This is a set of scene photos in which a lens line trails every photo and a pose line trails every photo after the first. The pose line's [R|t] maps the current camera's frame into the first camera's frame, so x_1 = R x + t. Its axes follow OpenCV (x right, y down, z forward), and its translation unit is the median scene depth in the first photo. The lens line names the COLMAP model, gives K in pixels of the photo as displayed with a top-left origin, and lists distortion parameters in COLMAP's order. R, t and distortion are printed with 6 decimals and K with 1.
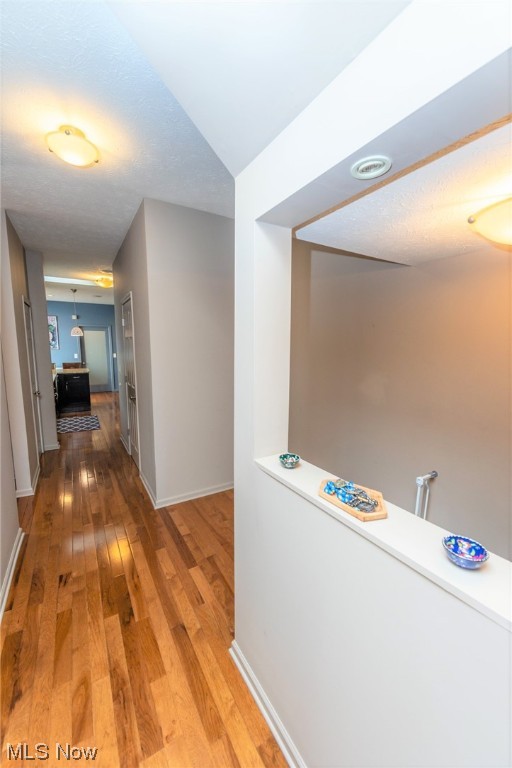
lens RADIAL K [[301.2, 0, 256.0], [0, 301.2, 384.0], [0, 0, 1]] dist [-0.004052, 0.000024]
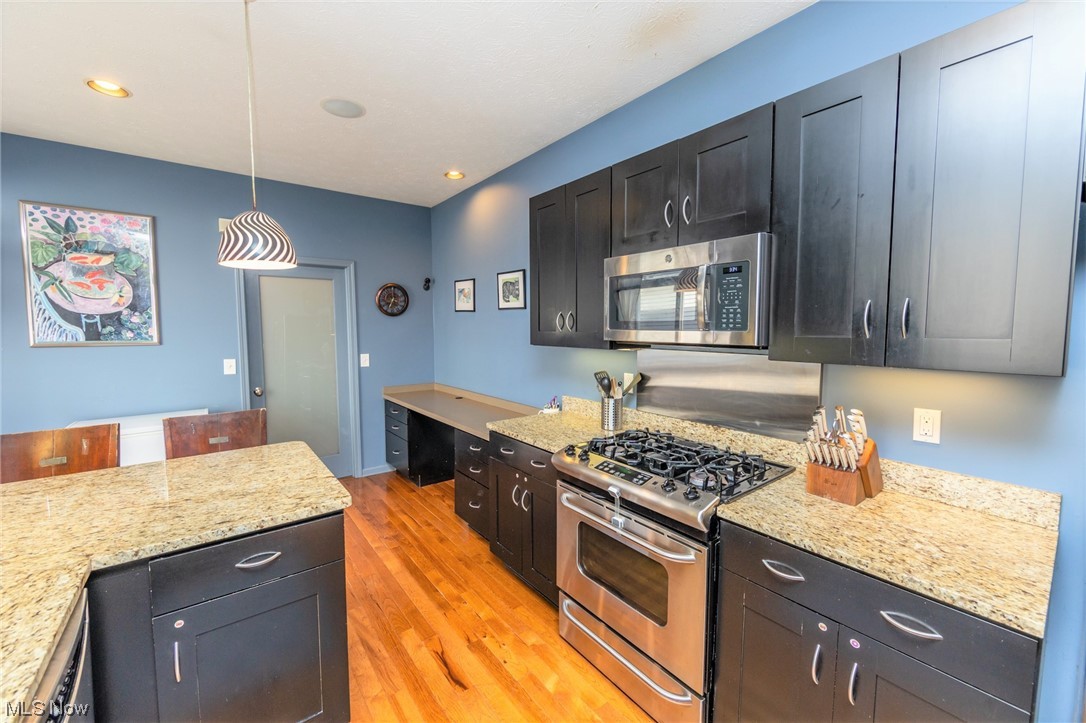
lens RADIAL K [[426.5, 0, 540.7], [0, 426.5, 355.6], [0, 0, 1]] dist [-0.004747, -0.000190]
pose [[0.992342, -0.016600, 0.122399, -0.366487], [0.023233, 0.998326, -0.052966, -0.076728], [-0.121315, 0.055405, 0.991067, 0.584713]]
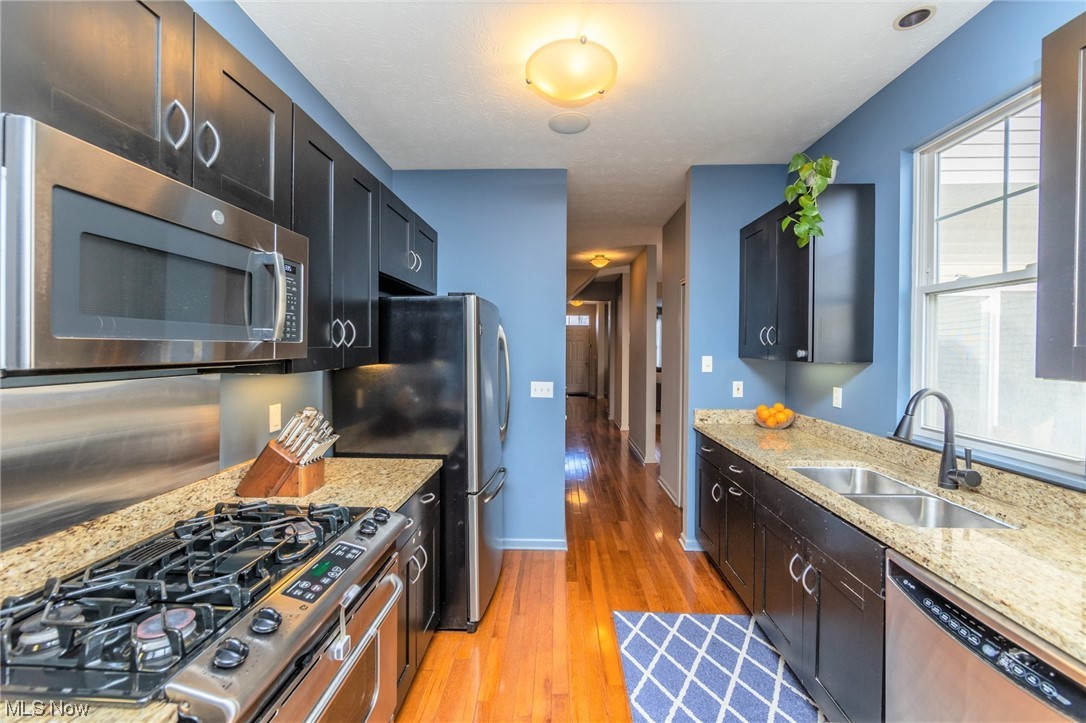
lens RADIAL K [[414.1, 0, 545.0], [0, 414.1, 348.8], [0, 0, 1]] dist [-0.001050, -0.000021]
pose [[-0.840614, -0.011199, 0.541519, -0.416565], [0.057756, 0.992232, 0.110177, -0.102125], [-0.538546, 0.123892, -0.833438, 0.816419]]
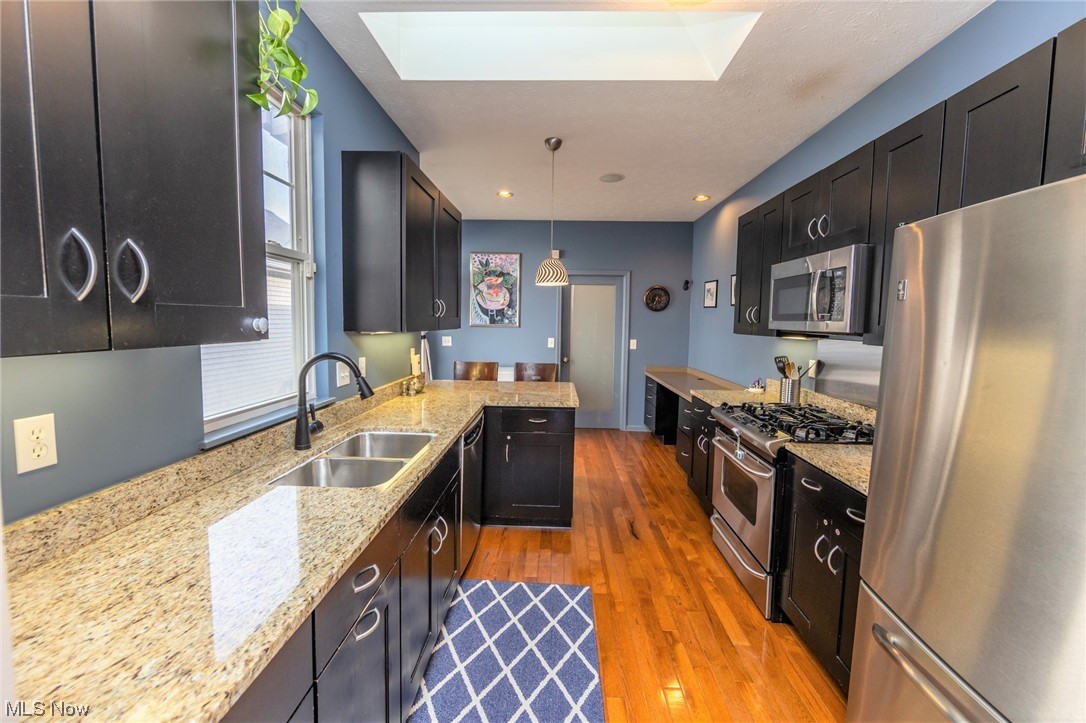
lens RADIAL K [[425.9, 0, 539.2], [0, 425.9, 352.3], [0, 0, 1]] dist [-0.004052, 0.000024]
pose [[0.835685, 0.048435, -0.547070, -0.275985], [-0.078618, 0.996395, -0.031878, -0.058827], [0.543554, 0.069650, 0.836480, 0.478254]]
